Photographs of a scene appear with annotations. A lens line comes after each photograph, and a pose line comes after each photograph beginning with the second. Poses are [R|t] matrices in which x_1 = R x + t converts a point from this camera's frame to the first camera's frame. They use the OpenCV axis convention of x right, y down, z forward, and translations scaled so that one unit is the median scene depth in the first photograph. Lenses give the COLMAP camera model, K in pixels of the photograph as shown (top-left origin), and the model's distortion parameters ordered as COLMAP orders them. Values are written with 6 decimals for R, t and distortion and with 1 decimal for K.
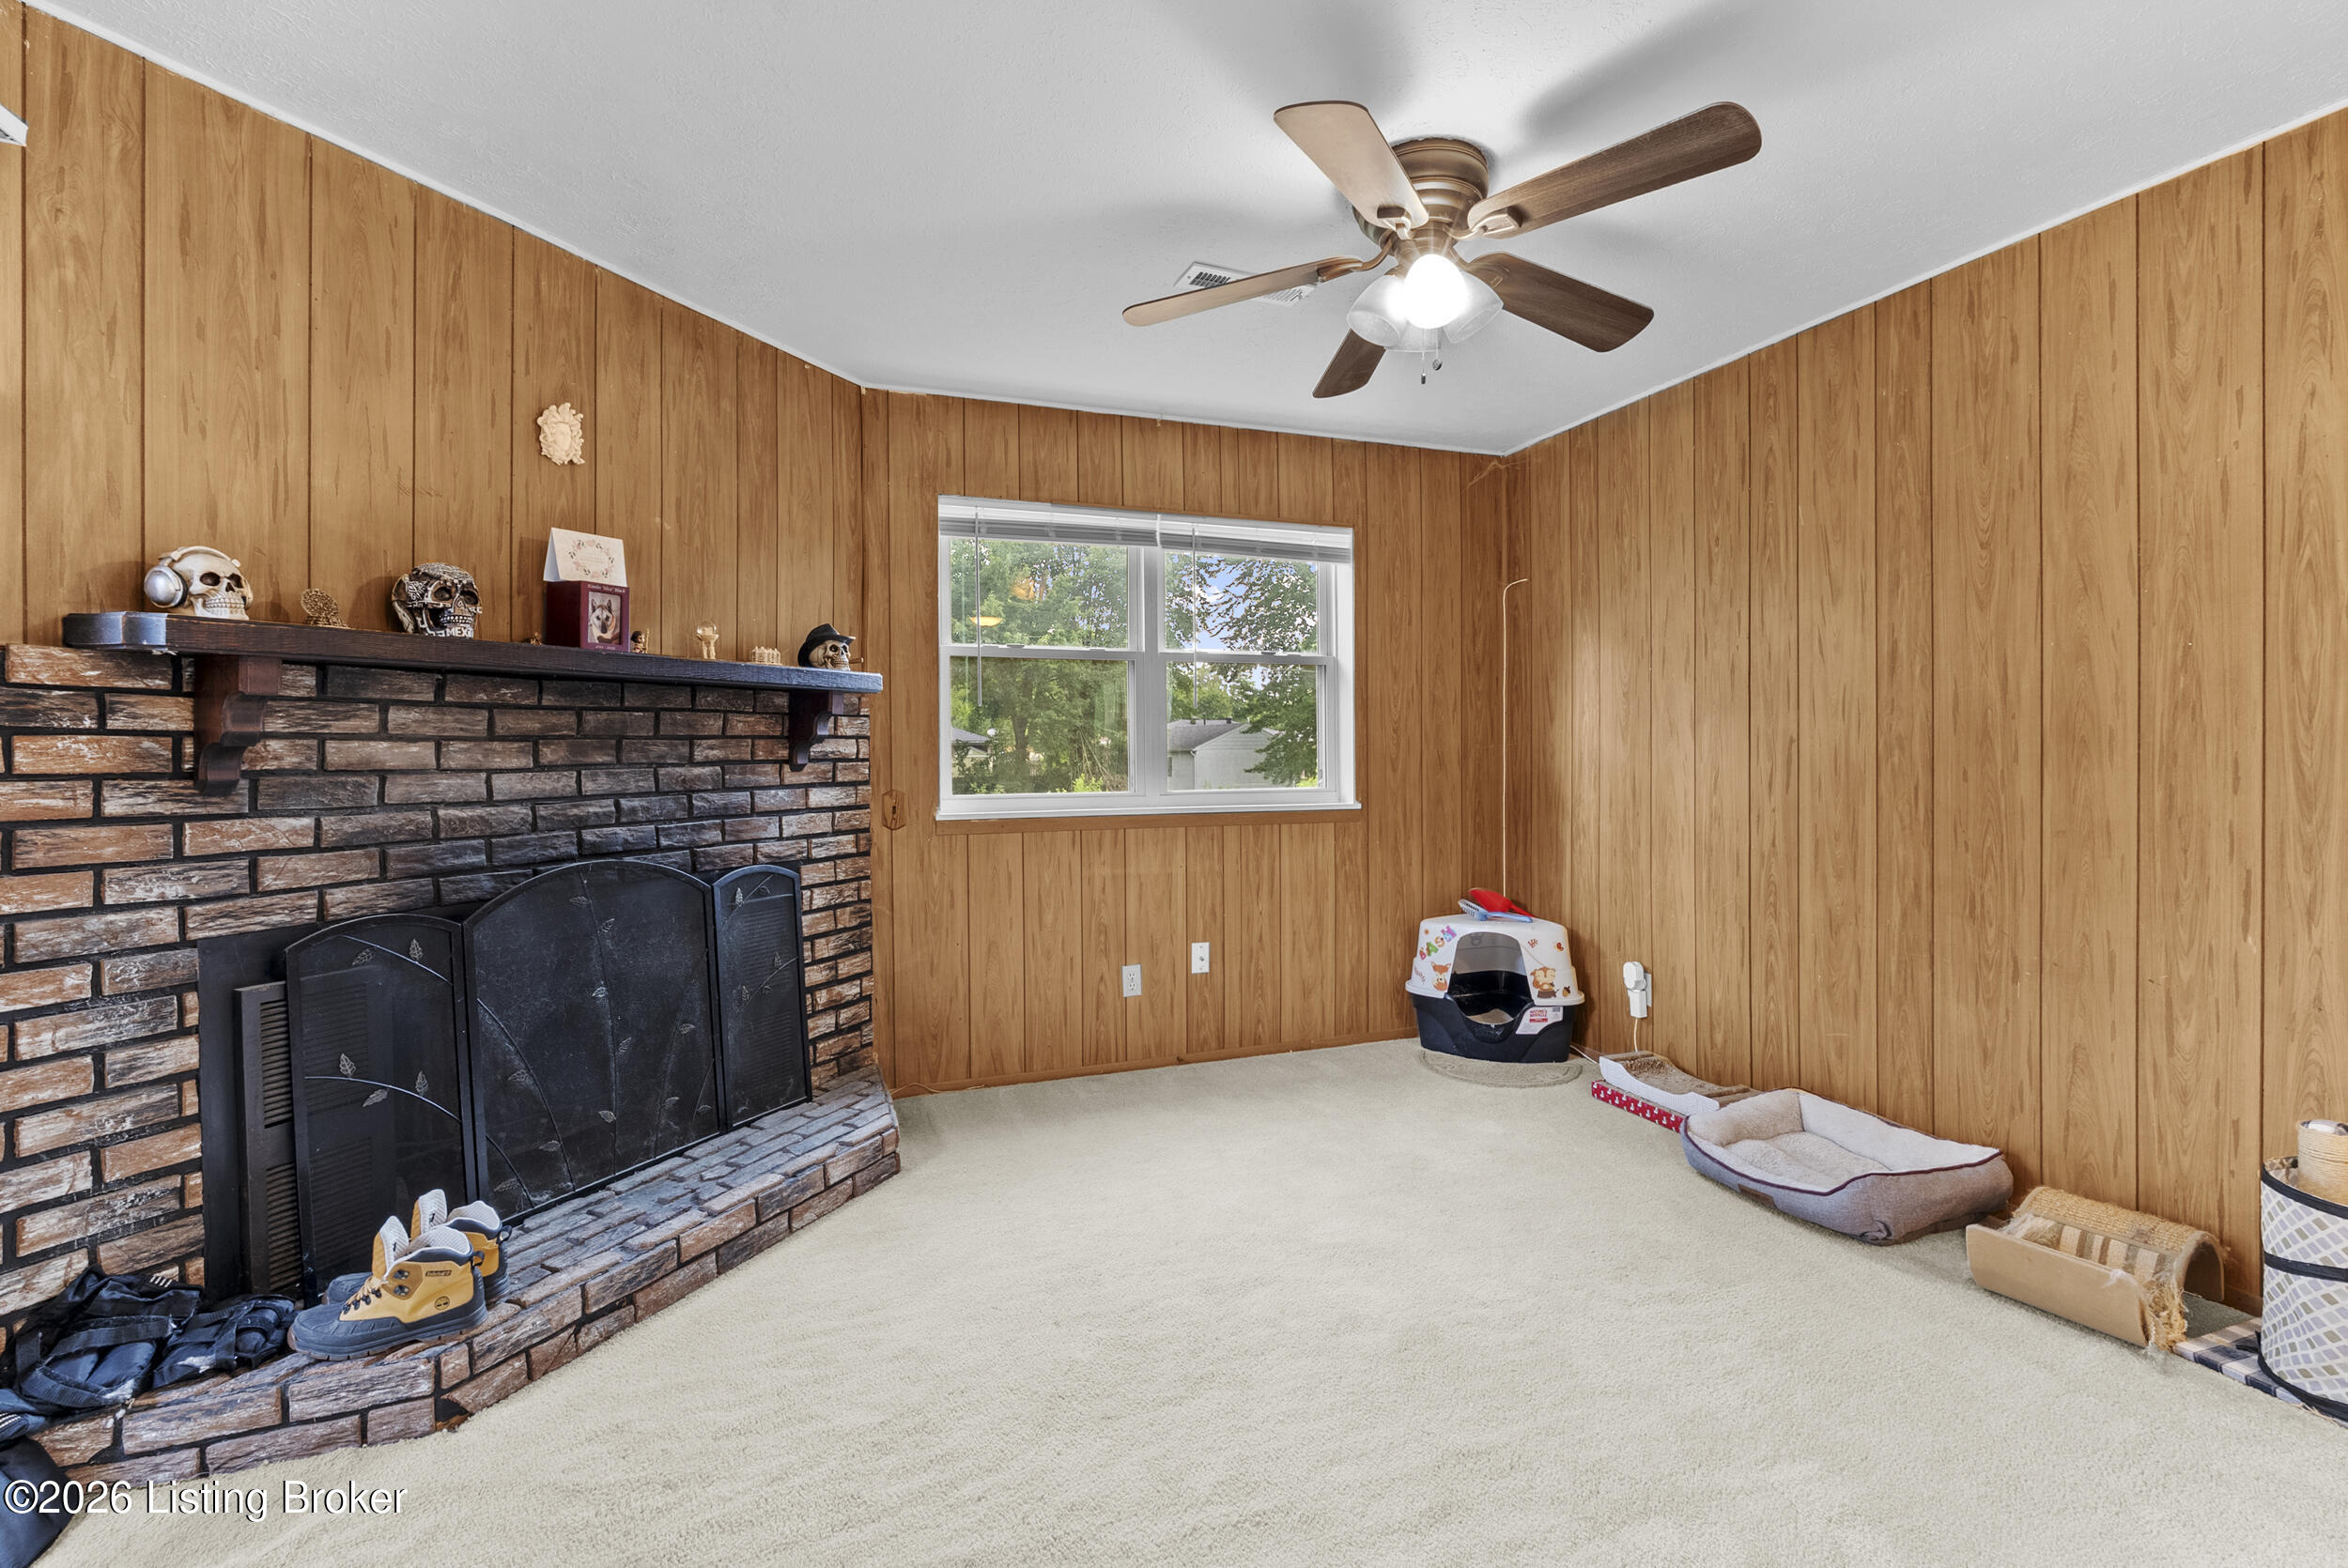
lens RADIAL K [[1043.1, 0, 1172.4], [0, 1043.1, 762.6], [0, 0, 1]] dist [-0.002614, -0.001422]
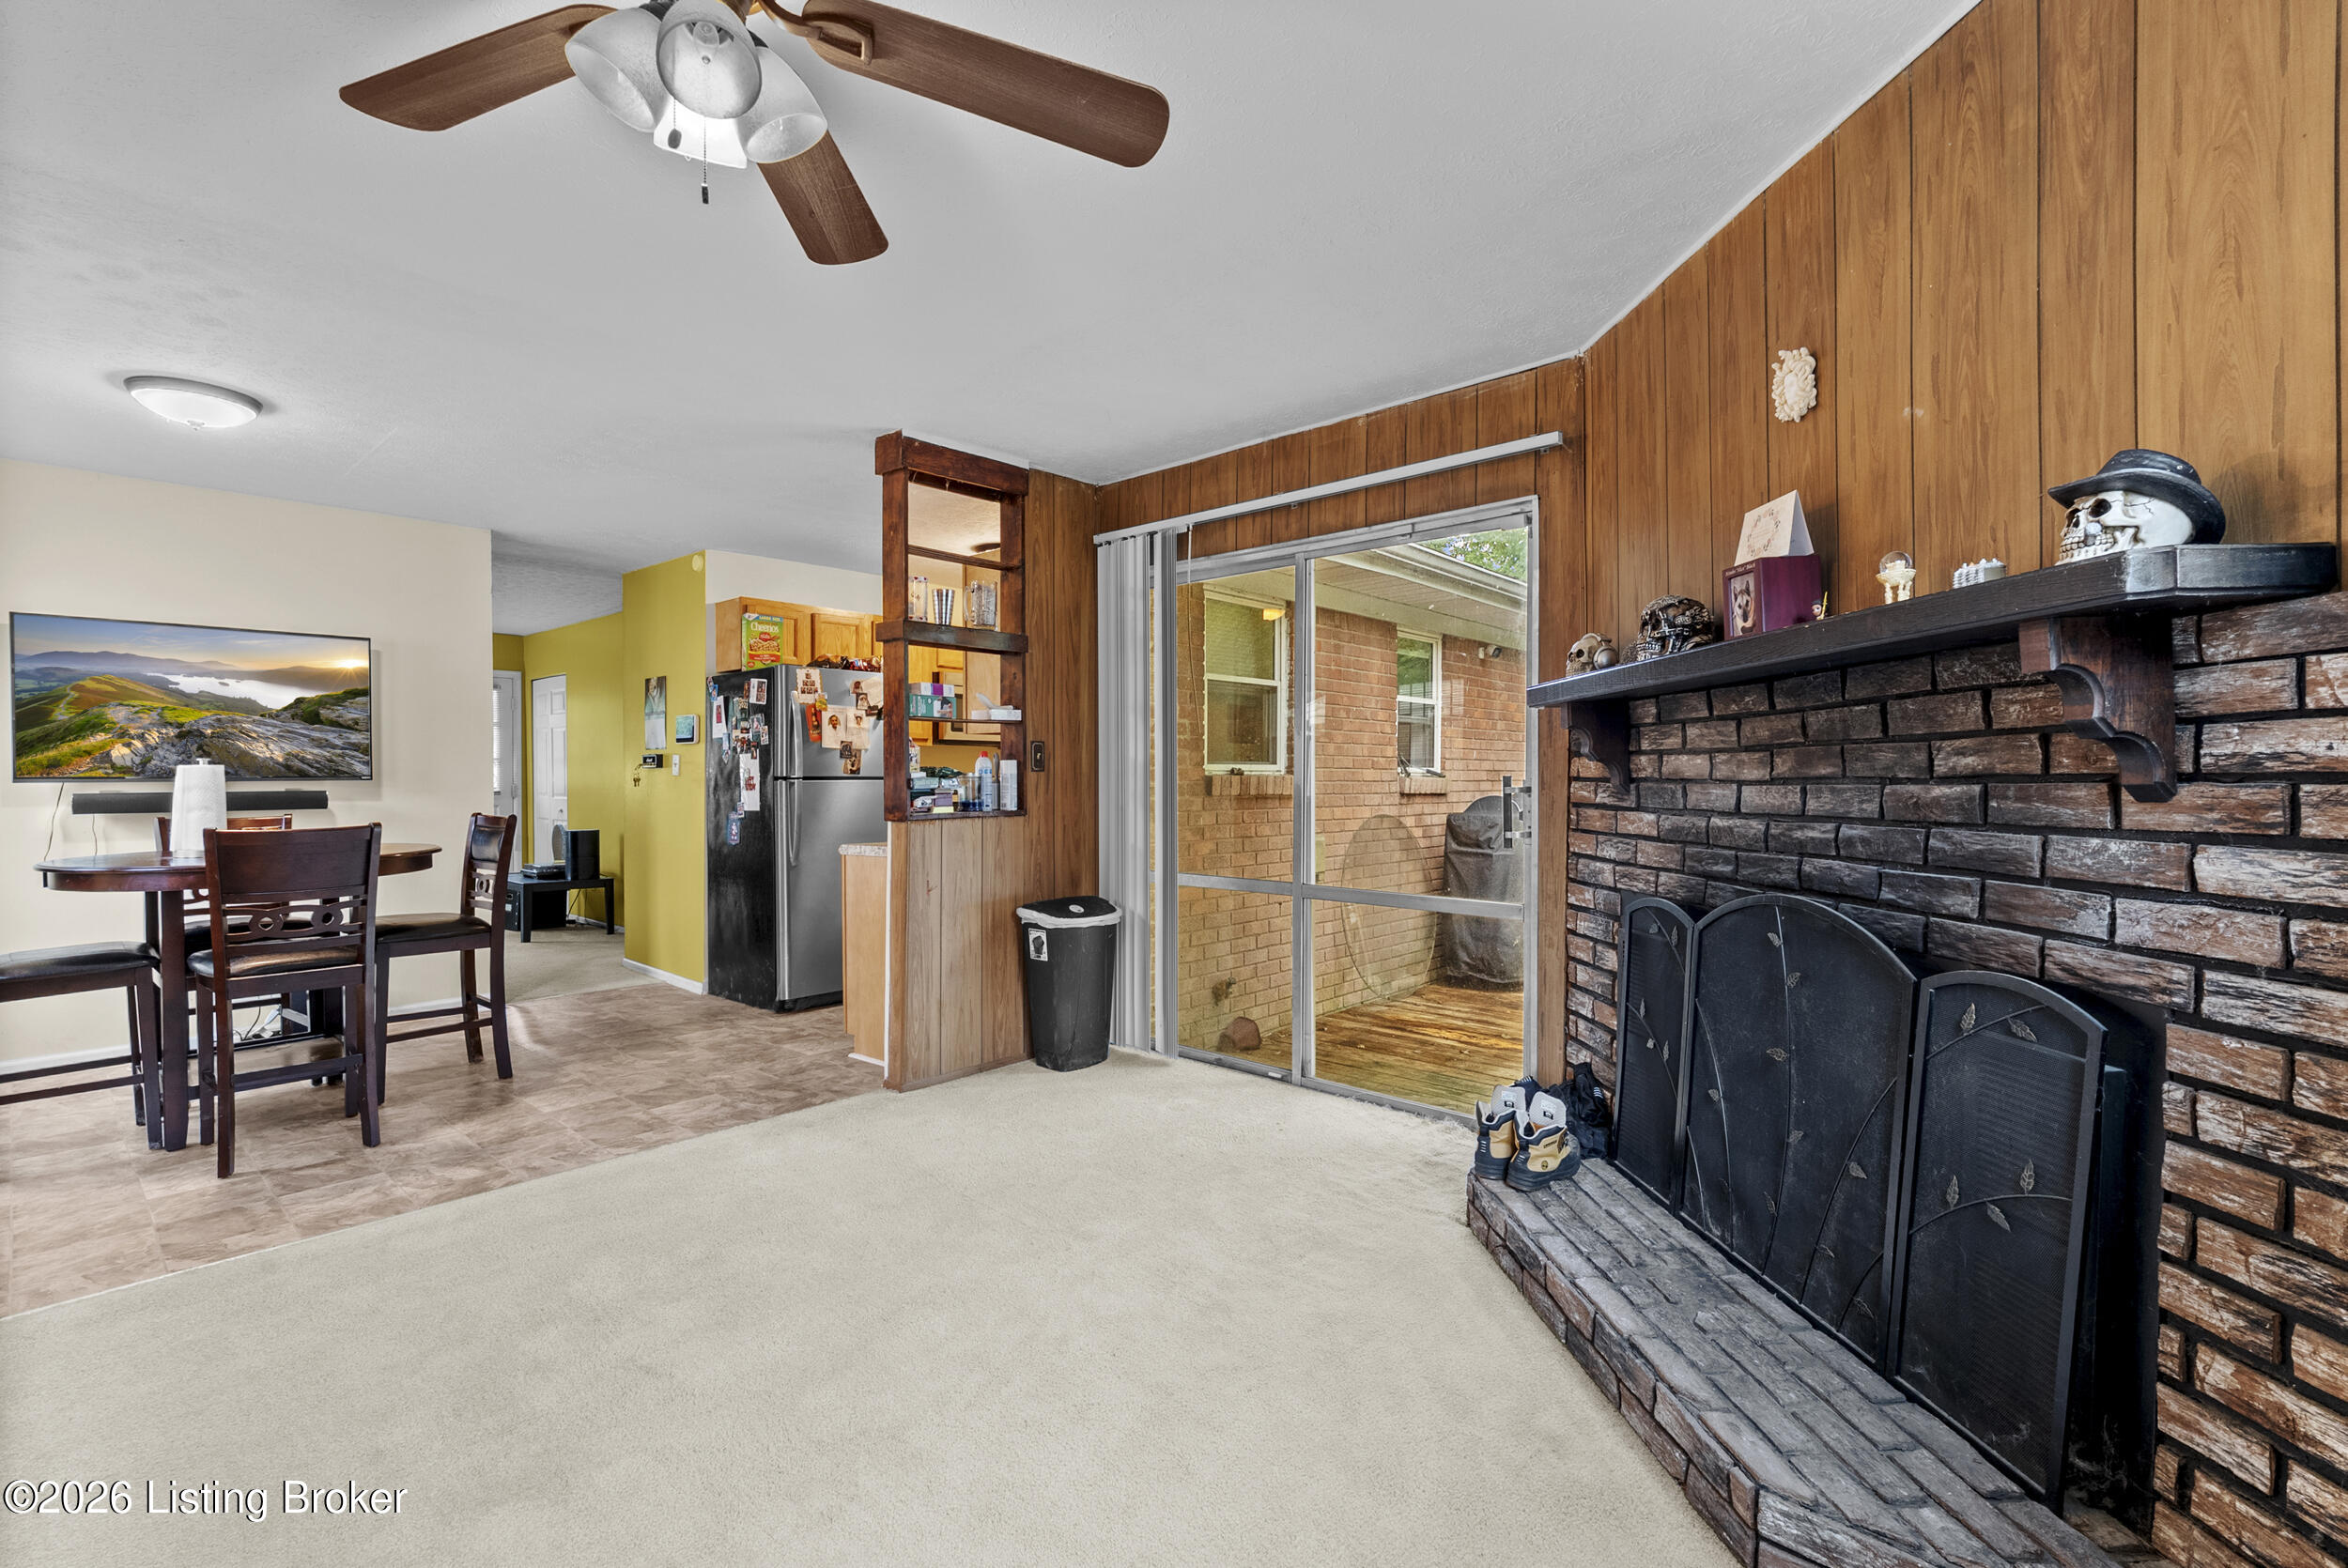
lens RADIAL K [[1043.1, 0, 1171.1], [0, 1043.1, 787.7], [0, 0, 1]] dist [-0.002614, -0.001422]
pose [[-0.883258, 0.017182, -0.468573, 0.195662], [0.006480, 0.999680, 0.024442, -0.010164], [0.468843, 0.018552, -0.883086, 1.138035]]
